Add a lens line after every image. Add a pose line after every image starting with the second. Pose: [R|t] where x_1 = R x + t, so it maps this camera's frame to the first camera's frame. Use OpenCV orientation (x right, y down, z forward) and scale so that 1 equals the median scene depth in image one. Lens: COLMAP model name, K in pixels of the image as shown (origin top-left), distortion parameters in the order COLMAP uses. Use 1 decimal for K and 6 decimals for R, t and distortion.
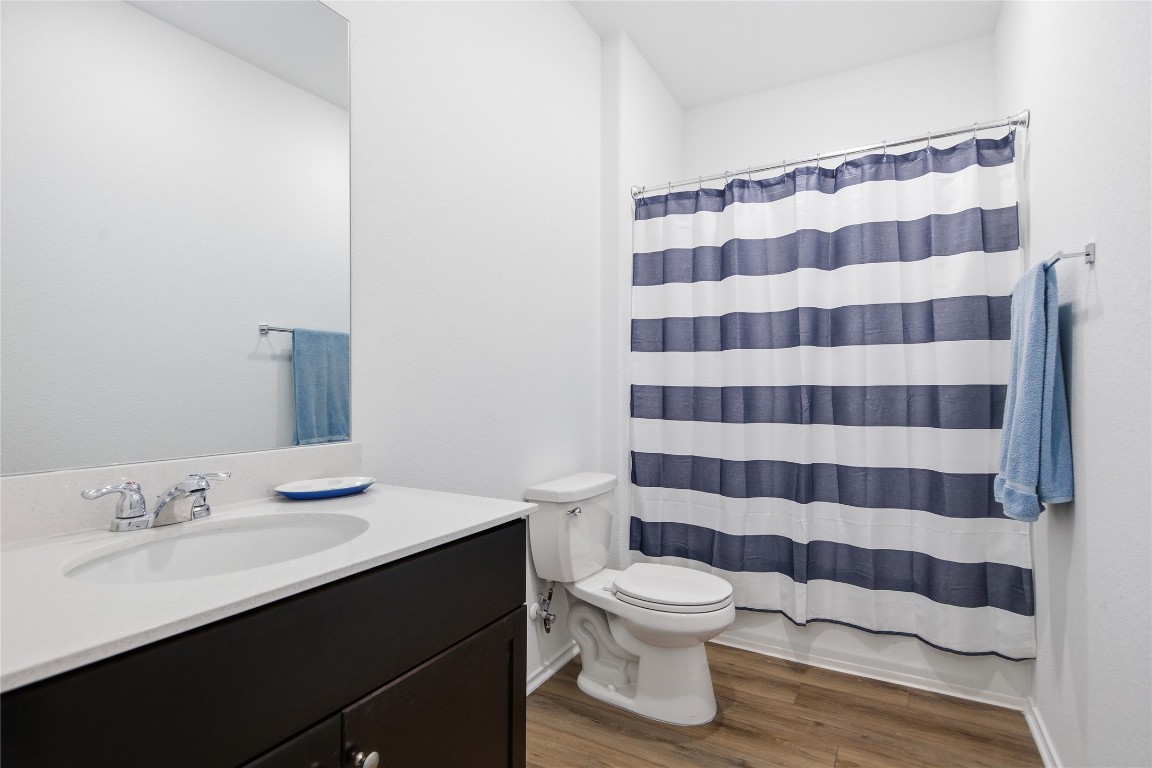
lens RADIAL K [[545.9, 0, 576.0], [0, 545.9, 384.0], [0, 0, 1]] dist [0.001944, 0.000138]
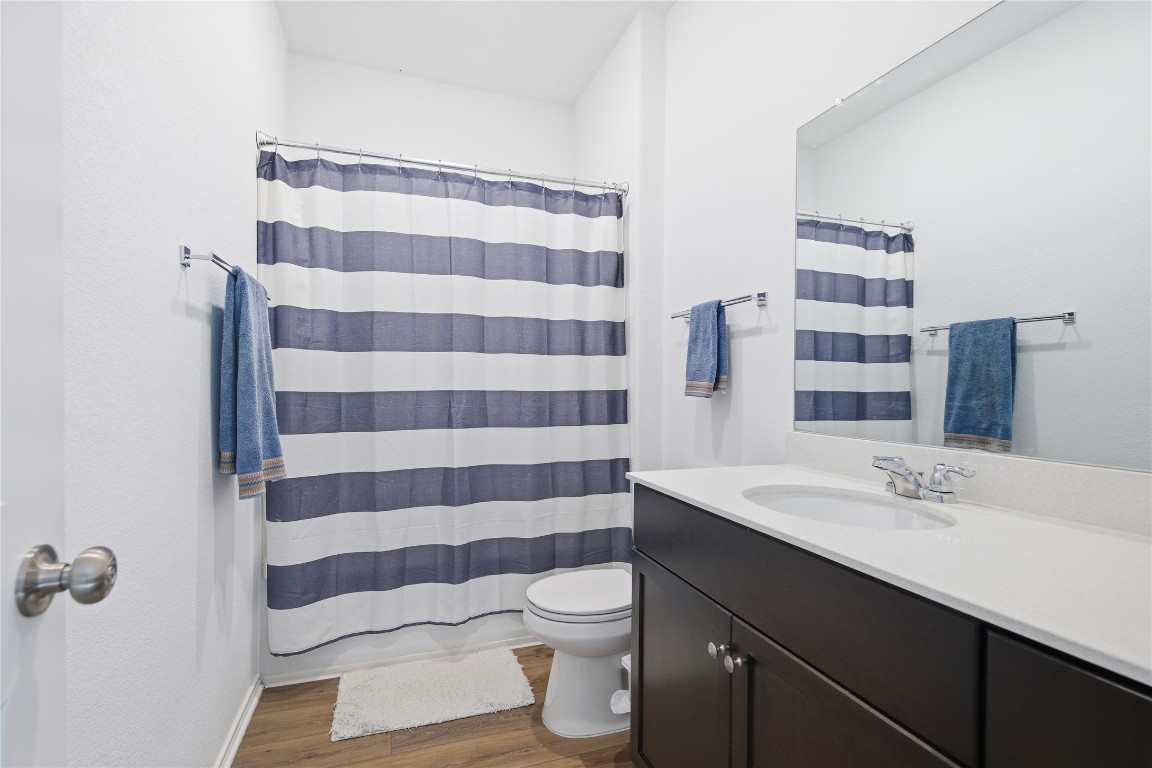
lens RADIAL K [[578.1, 0, 572.1], [0, 578.1, 403.5], [0, 0, 1]] dist [0.003096, -0.000745]
pose [[0.644028, -0.017787, 0.764795, -0.270611], [-0.000154, 0.999727, 0.023381, 0.000094], [-0.765002, -0.015175, 0.643849, 0.153675]]
